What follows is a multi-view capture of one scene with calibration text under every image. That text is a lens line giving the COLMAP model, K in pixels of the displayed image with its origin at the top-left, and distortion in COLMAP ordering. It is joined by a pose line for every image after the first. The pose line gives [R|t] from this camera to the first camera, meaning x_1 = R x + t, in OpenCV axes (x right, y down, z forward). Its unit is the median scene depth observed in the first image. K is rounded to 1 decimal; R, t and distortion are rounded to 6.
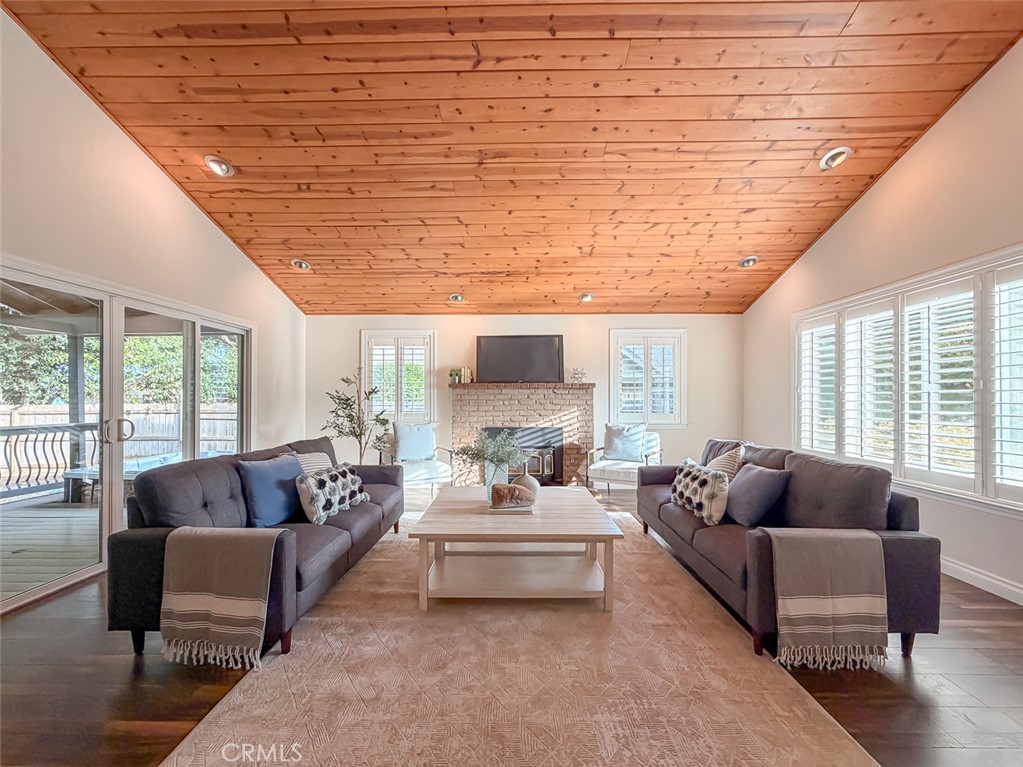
lens RADIAL K [[418.6, 0, 512.3], [0, 418.6, 391.8], [0, 0, 1]] dist [-0.000251, -0.000167]
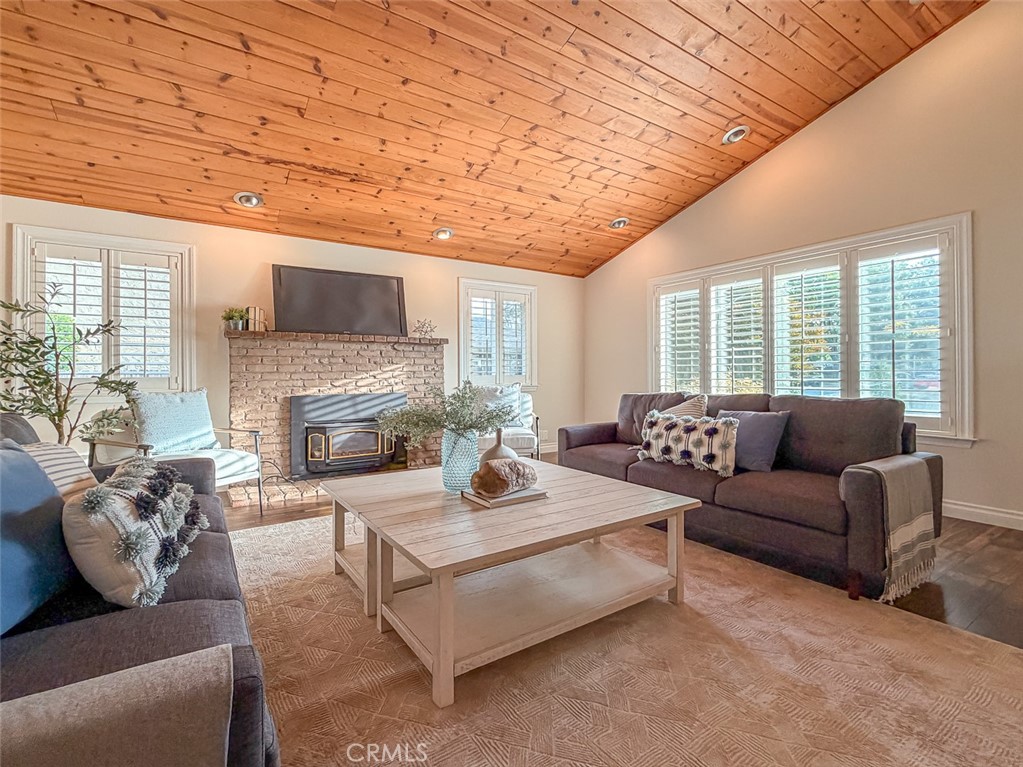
lens RADIAL K [[436.3, 0, 509.7], [0, 436.3, 368.9], [0, 0, 1]] dist [-0.001226, 0.000389]
pose [[0.814029, 0.011558, 0.580710, -0.258600], [-0.013426, 0.999909, -0.001081, 0.048740], [-0.580669, -0.006917, 0.814110, 0.271399]]
